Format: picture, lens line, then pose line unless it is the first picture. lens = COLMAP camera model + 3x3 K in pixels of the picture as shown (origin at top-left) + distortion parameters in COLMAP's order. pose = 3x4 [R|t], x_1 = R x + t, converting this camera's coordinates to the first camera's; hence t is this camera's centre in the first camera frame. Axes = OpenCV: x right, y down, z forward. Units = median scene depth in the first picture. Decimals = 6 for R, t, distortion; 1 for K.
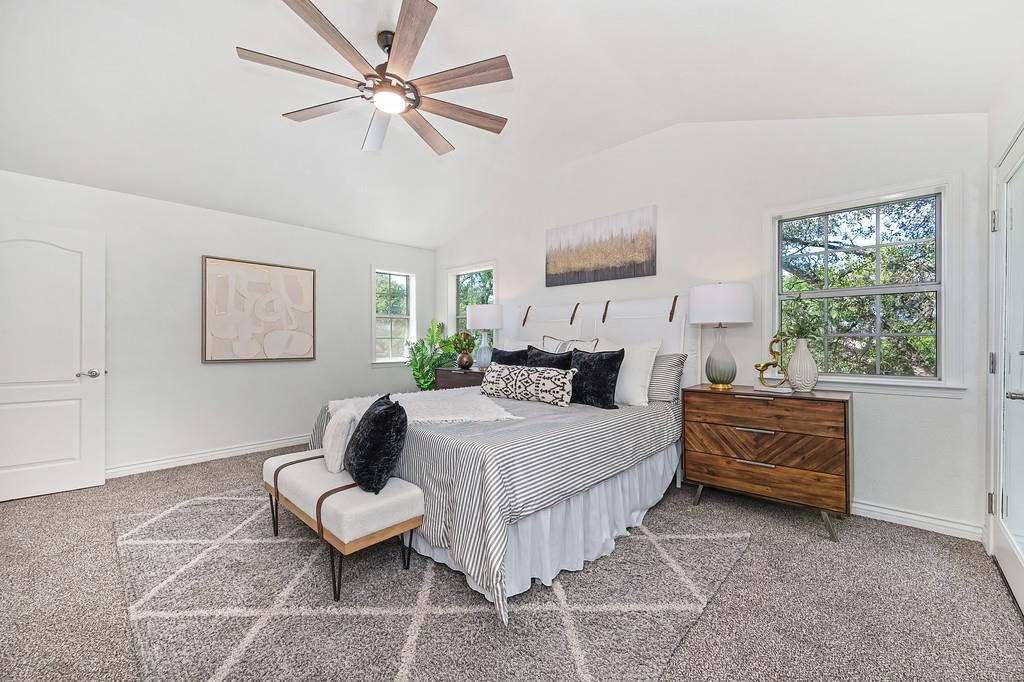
lens RADIAL K [[407.1, 0, 508.6], [0, 407.1, 339.6], [0, 0, 1]] dist [0.001449, 0.000124]
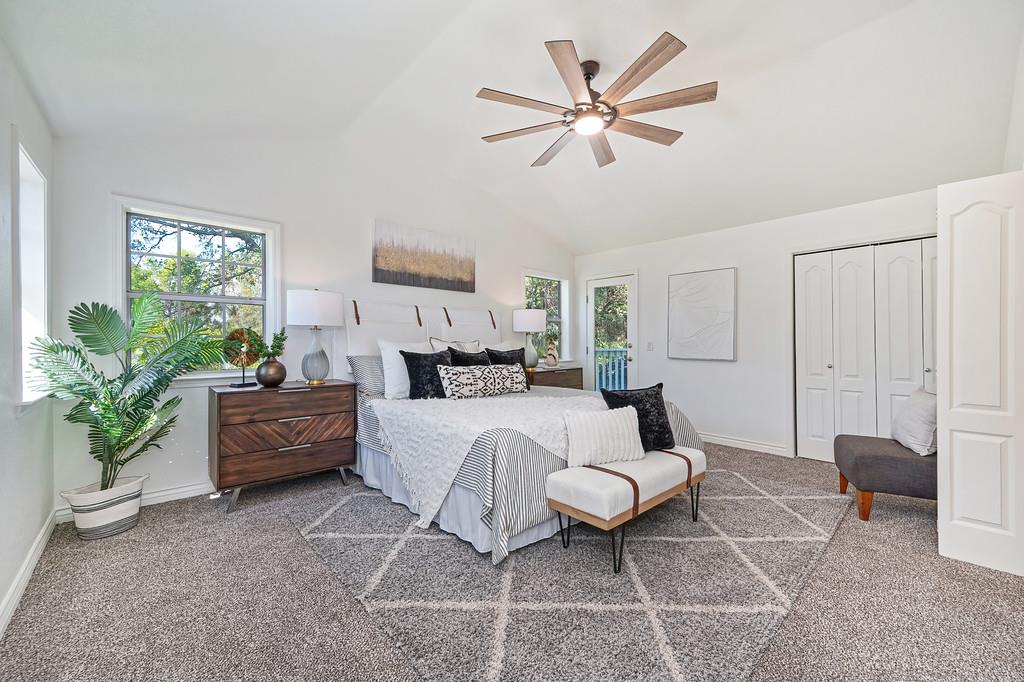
lens RADIAL K [[407.1, 0, 512.1], [0, 407.1, 341.4], [0, 0, 1]] dist [0.001449, 0.000124]
pose [[0.065523, 0.005302, 0.997837, -0.938856], [-0.002689, 0.999983, -0.005137, 0.006392], [-0.997847, -0.002346, 0.065536, 0.772709]]
